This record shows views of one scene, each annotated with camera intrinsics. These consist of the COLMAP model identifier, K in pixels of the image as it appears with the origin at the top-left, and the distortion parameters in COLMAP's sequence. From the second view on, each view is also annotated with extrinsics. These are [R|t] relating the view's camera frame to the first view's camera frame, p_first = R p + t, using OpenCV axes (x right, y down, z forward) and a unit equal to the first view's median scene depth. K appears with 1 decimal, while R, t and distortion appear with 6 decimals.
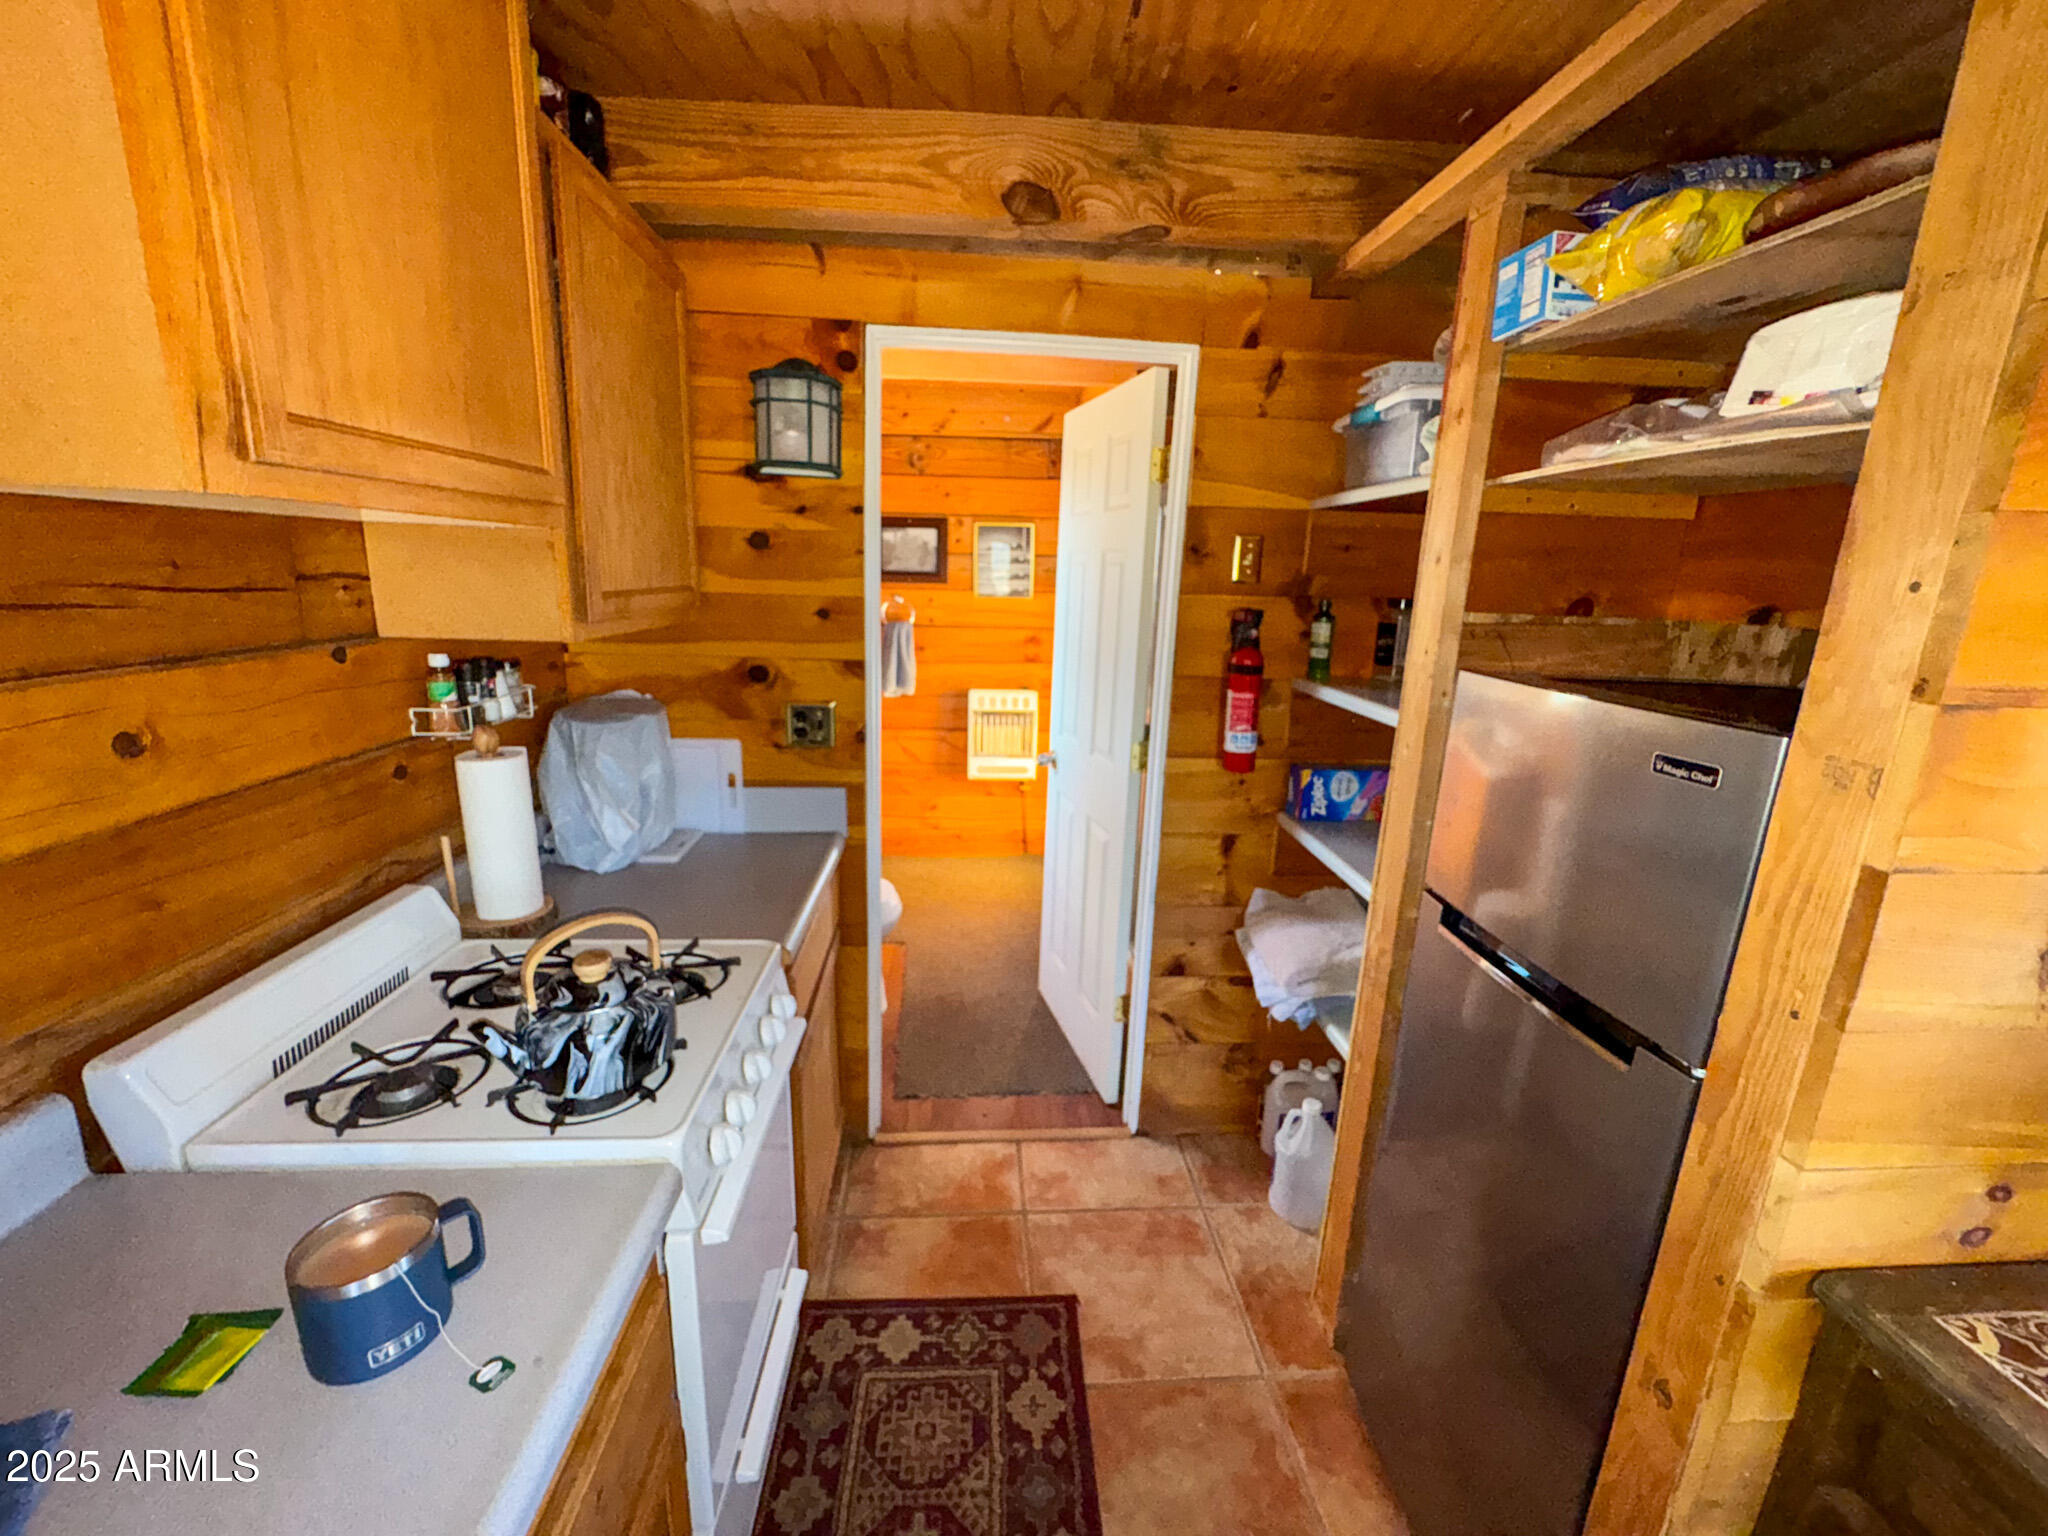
lens RADIAL K [[825.4, 0, 1021.3], [0, 825.4, 765.8], [0, 0, 1]] dist [-0.001645, -0.000286]
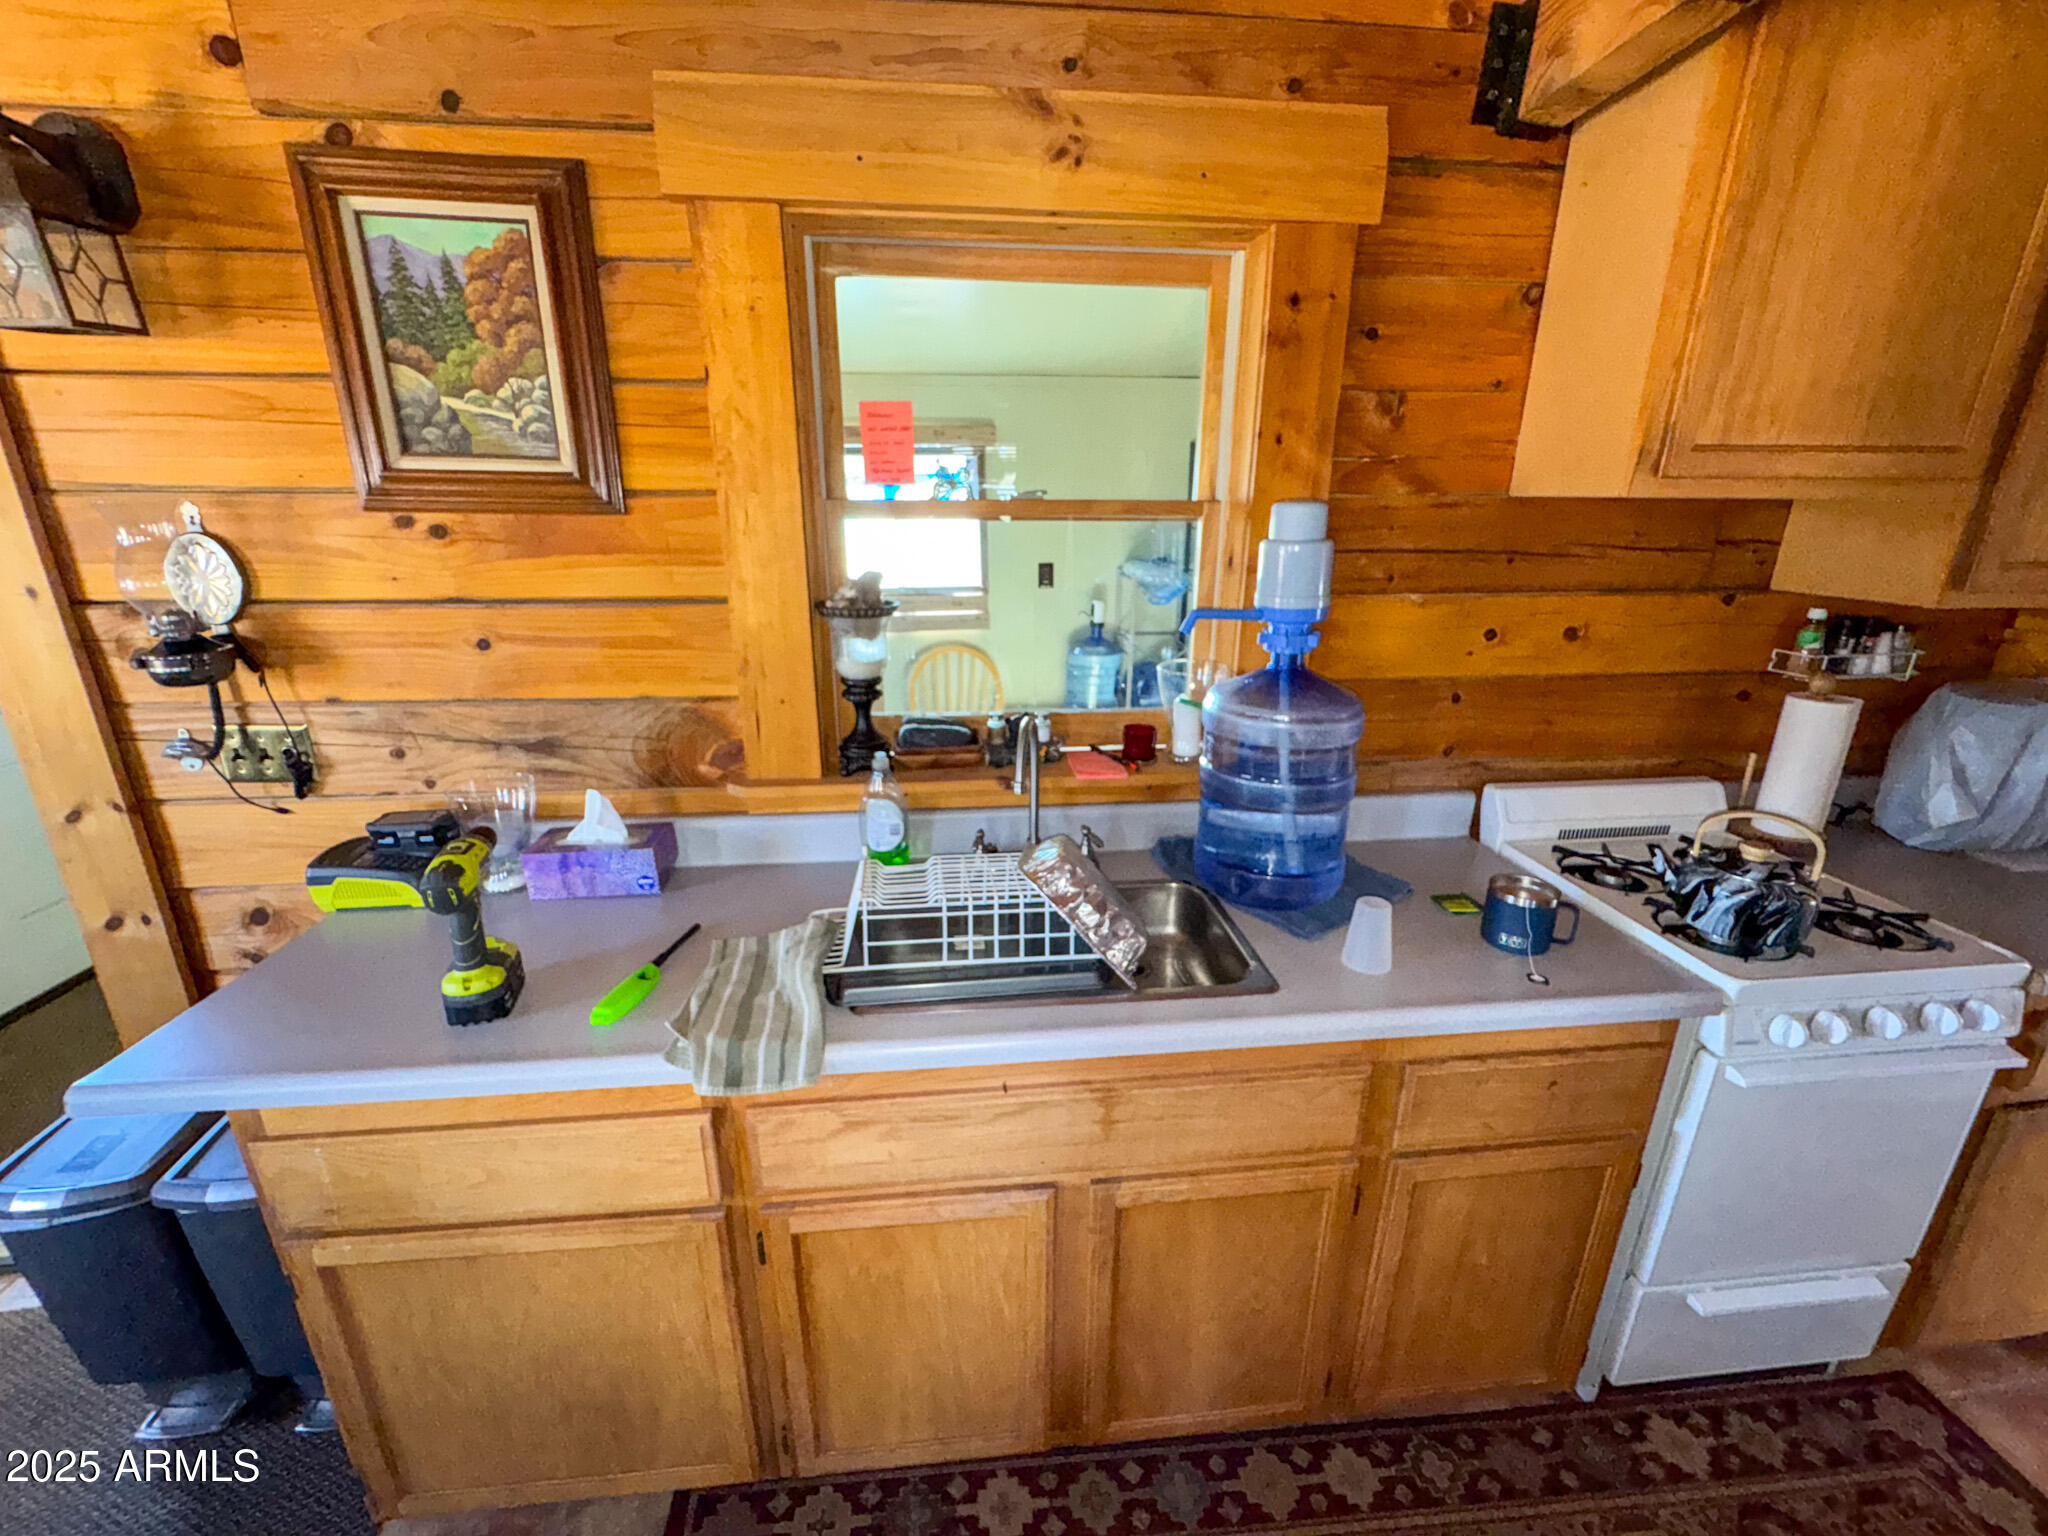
lens RADIAL K [[825.4, 0, 1024.3], [0, 825.4, 765.3], [0, 0, 1]] dist [-0.001645, -0.000286]
pose [[0.044944, 0.277973, -0.959537, 0.618191], [-0.233547, 0.936814, 0.260451, 0.048798], [0.971306, 0.212391, 0.107024, -0.274914]]
